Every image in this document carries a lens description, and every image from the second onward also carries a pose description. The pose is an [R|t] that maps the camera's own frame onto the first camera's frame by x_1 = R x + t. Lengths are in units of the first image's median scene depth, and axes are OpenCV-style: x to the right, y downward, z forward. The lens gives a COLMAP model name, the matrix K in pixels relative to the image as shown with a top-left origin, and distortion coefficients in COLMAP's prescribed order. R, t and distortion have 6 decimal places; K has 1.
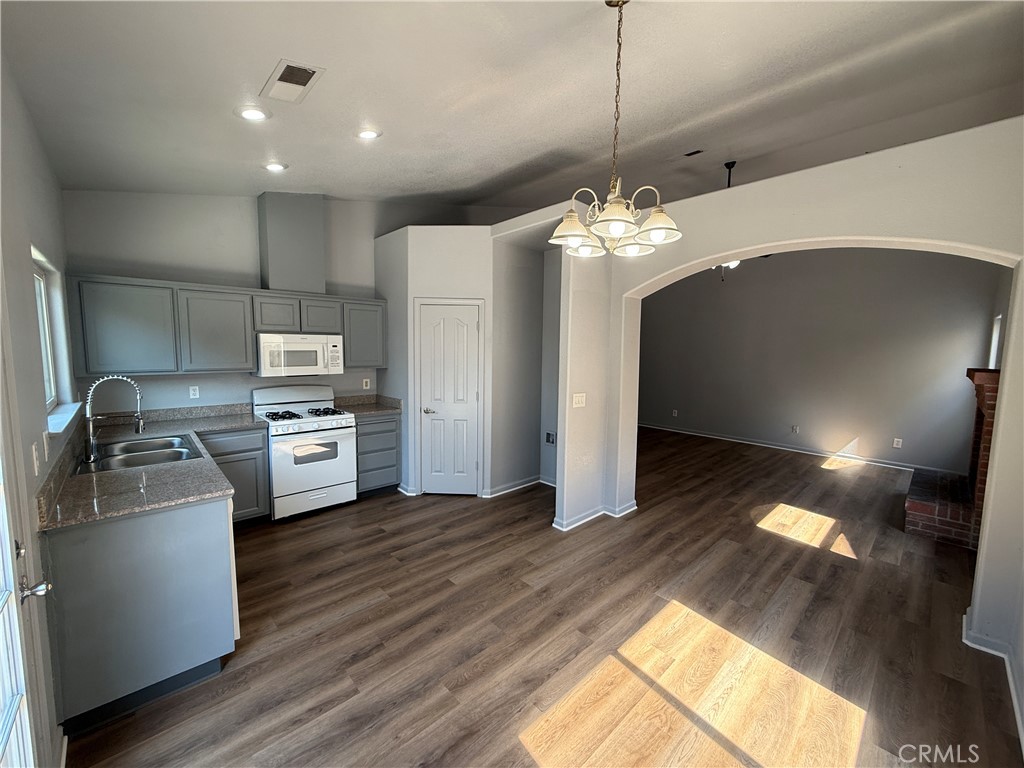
lens RADIAL K [[409.0, 0, 512.3], [0, 409.0, 384.4], [0, 0, 1]] dist [-0.000597, -0.000366]
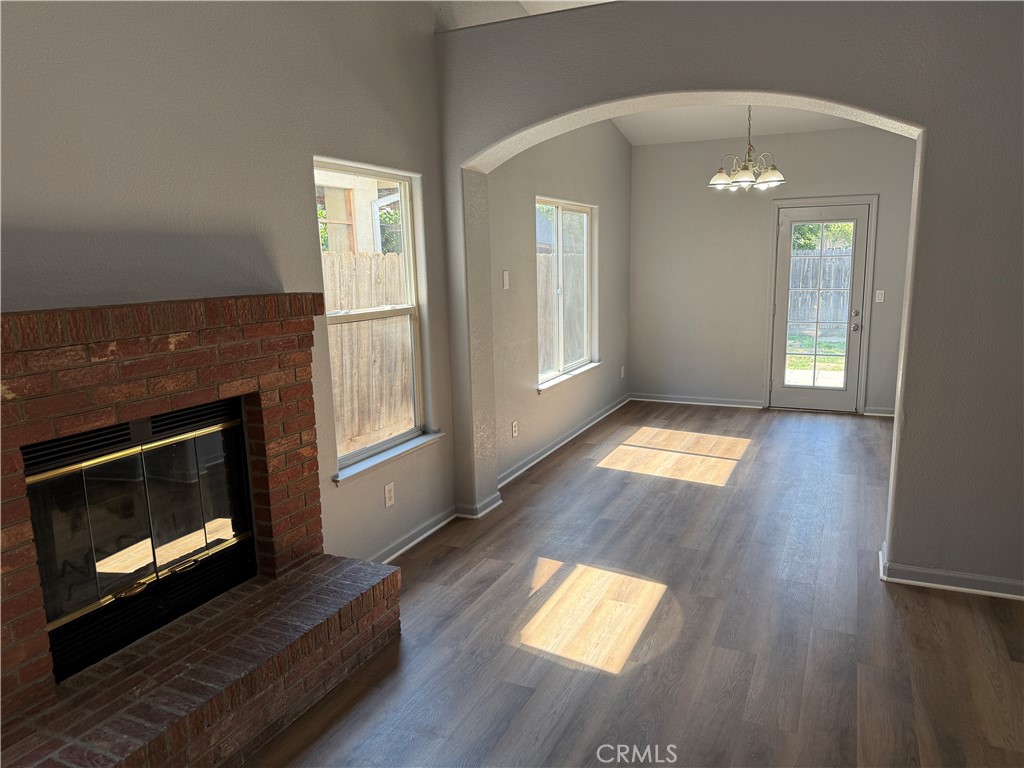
lens RADIAL K [[718.0, 0, 511.6], [0, 718.0, 382.6], [0, 0, 1]] dist [0.009261, 0.001304]
pose [[-0.929382, 0.064139, -0.363505, 1.281711], [-0.035484, 0.964703, 0.260939, -0.168399], [0.367410, 0.255411, -0.894301, 1.965722]]
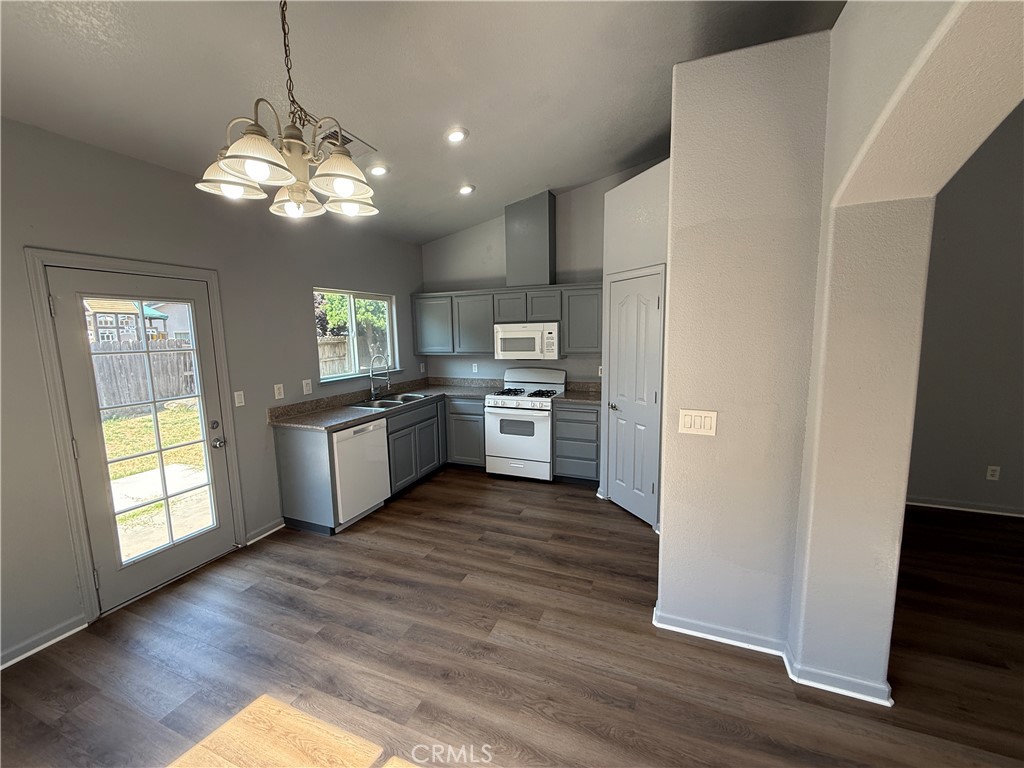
lens RADIAL K [[409.0, 0, 510.3], [0, 409.0, 384.2], [0, 0, 1]] dist [-0.000597, -0.000366]
pose [[0.414626, 0.094866, -0.905033, 0.629833], [-0.060168, 0.995233, 0.076755, -0.046425], [0.908000, 0.022630, 0.418358, 0.590760]]
